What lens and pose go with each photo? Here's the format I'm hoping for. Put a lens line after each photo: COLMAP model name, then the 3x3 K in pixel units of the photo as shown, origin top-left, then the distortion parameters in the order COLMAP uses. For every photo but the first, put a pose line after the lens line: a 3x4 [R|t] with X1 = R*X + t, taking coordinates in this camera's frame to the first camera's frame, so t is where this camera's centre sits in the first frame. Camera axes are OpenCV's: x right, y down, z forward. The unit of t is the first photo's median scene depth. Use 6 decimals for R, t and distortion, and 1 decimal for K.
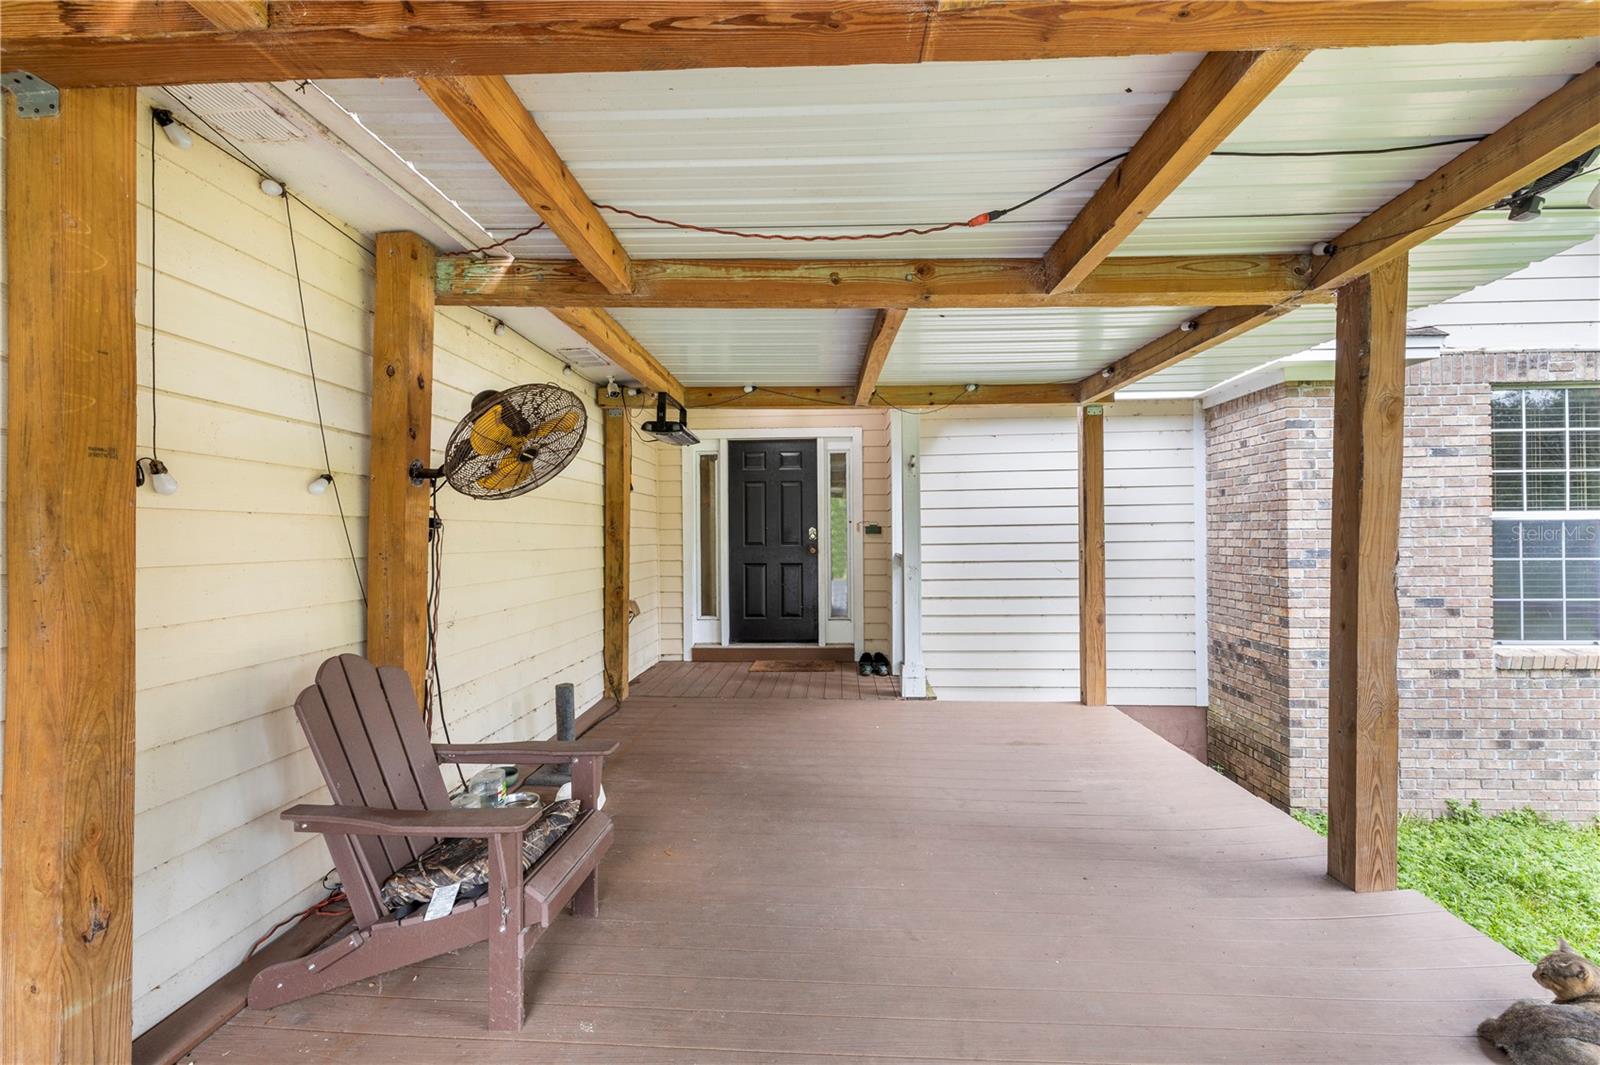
lens RADIAL K [[672.6, 0, 797.7], [0, 672.6, 533.1], [0, 0, 1]] dist [0.003222, 0.000325]
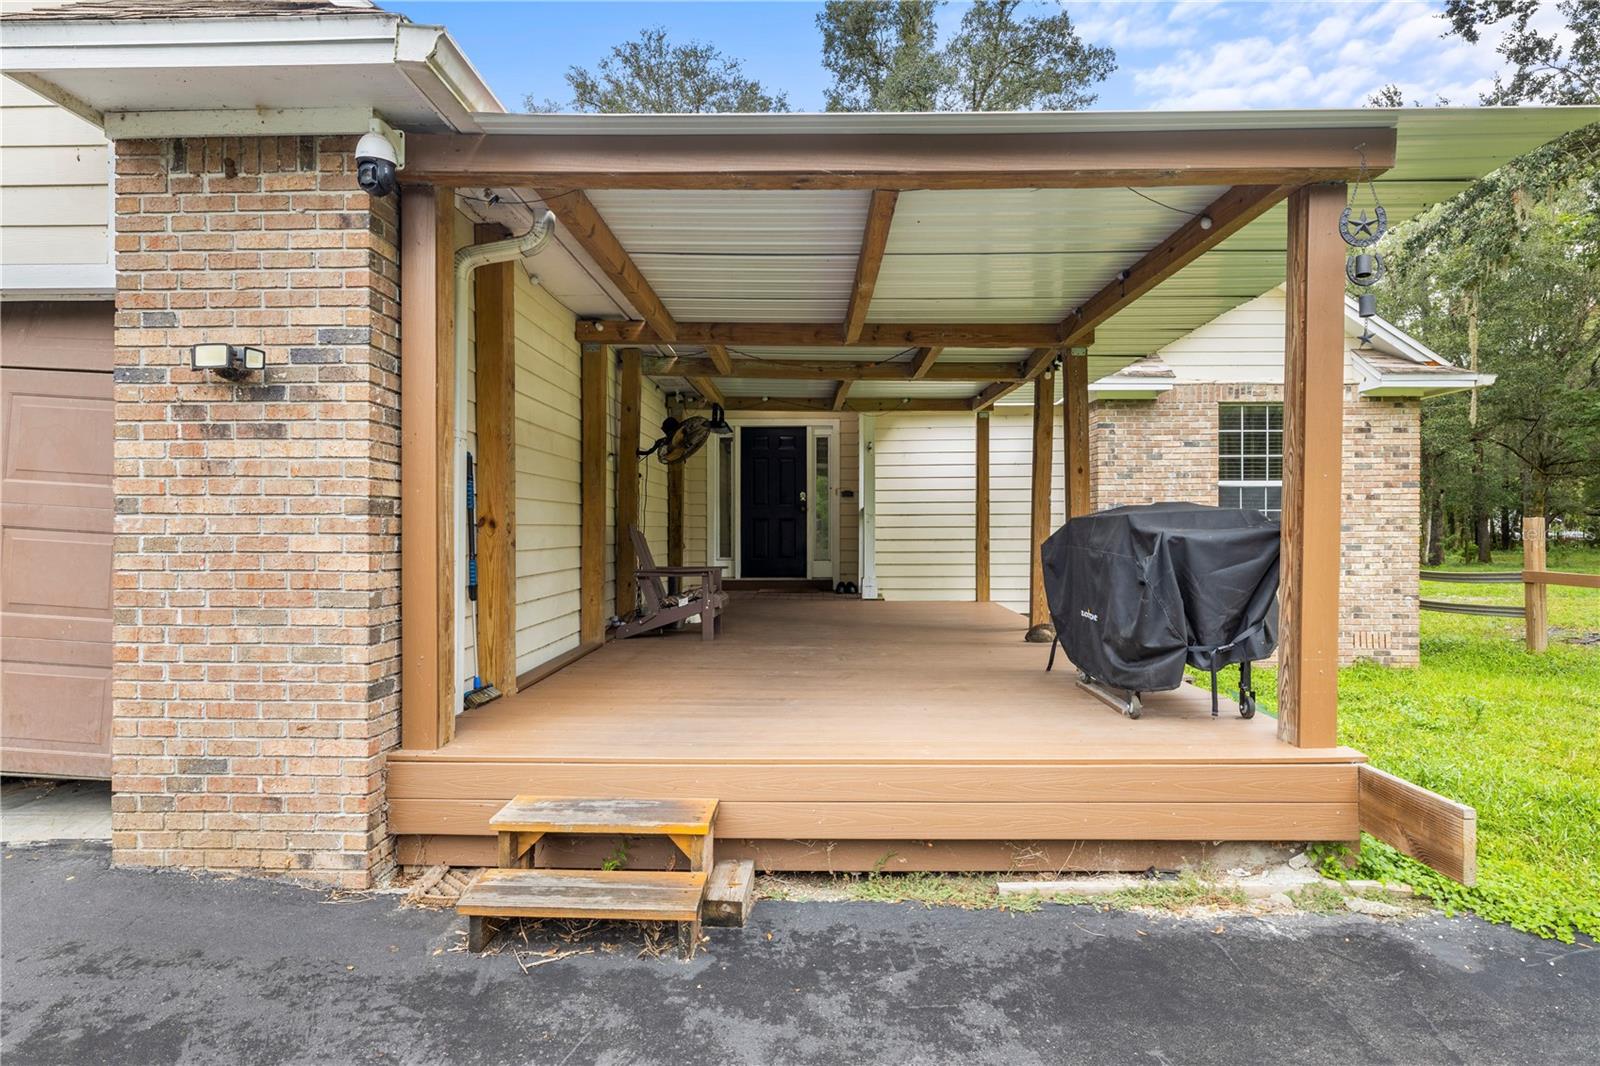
lens RADIAL K [[871.6, 0, 801.9], [0, 871.6, 535.8], [0, 0, 1]] dist [-0.002614, -0.000130]
pose [[0.999346, 0.006619, 0.035545, -0.058055], [-0.007070, 0.999896, 0.012578, 0.080297], [-0.035458, -0.012821, 0.999289, -1.050193]]
